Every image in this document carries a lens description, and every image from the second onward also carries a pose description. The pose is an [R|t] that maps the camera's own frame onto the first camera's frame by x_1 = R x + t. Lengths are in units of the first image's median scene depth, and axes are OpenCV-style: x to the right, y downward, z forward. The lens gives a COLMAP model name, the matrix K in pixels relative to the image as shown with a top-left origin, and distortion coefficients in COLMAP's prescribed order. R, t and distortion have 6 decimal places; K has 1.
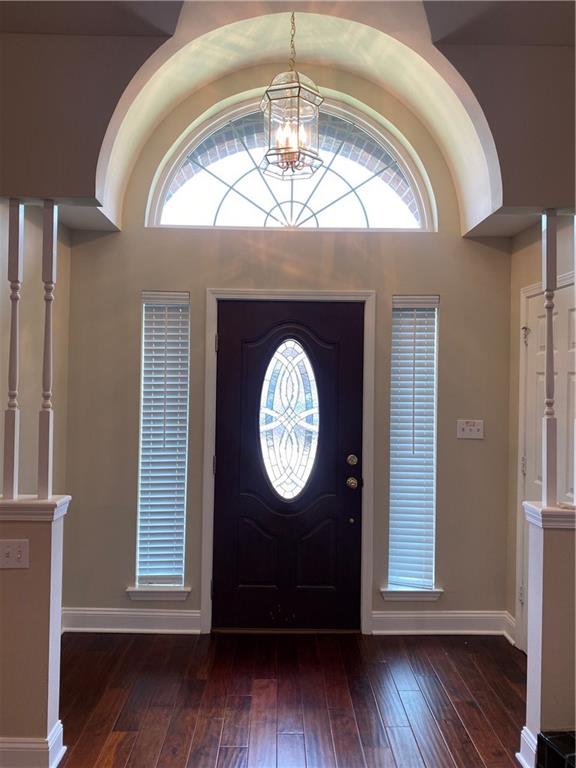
lens RADIAL K [[582.8, 0, 295.6], [0, 582.8, 363.0], [0, 0, 1]] dist [0.040807, -0.052940]
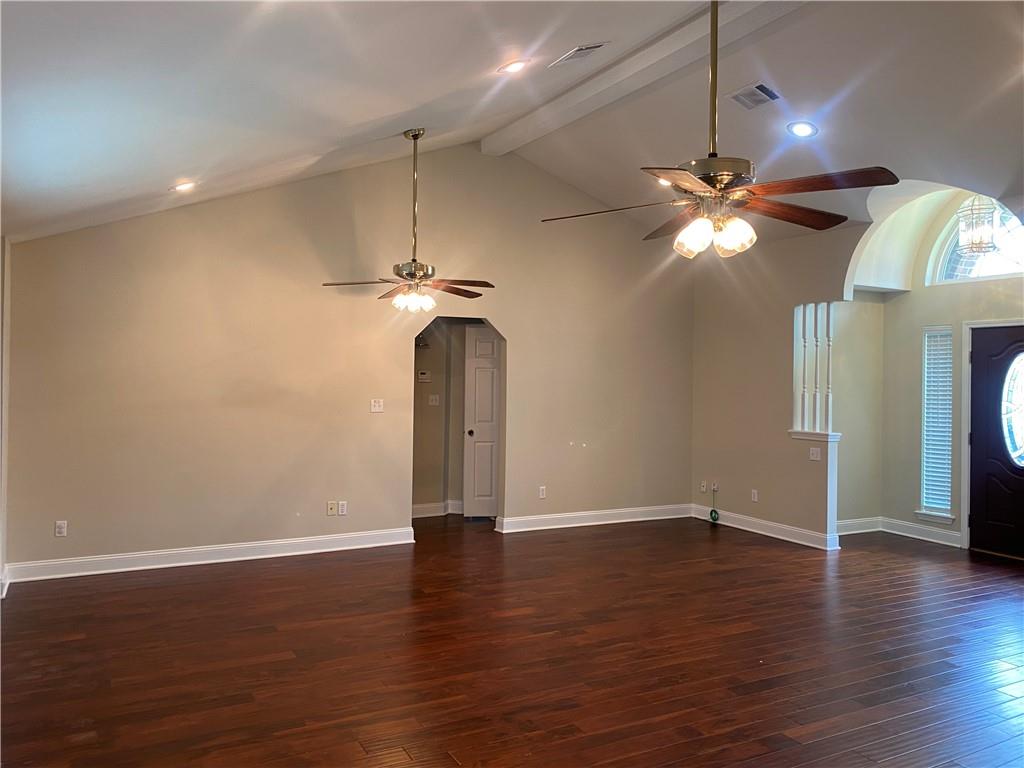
lens RADIAL K [[777.0, 0, 508.4], [0, 777.0, 384.4], [0, 0, 1]] dist [0.040807, -0.052940]
pose [[0.455055, 0.003039, -0.890458, 1.115239], [0.014943, 0.999827, 0.011049, -0.005516], [0.890338, -0.018334, 0.454931, -0.971319]]
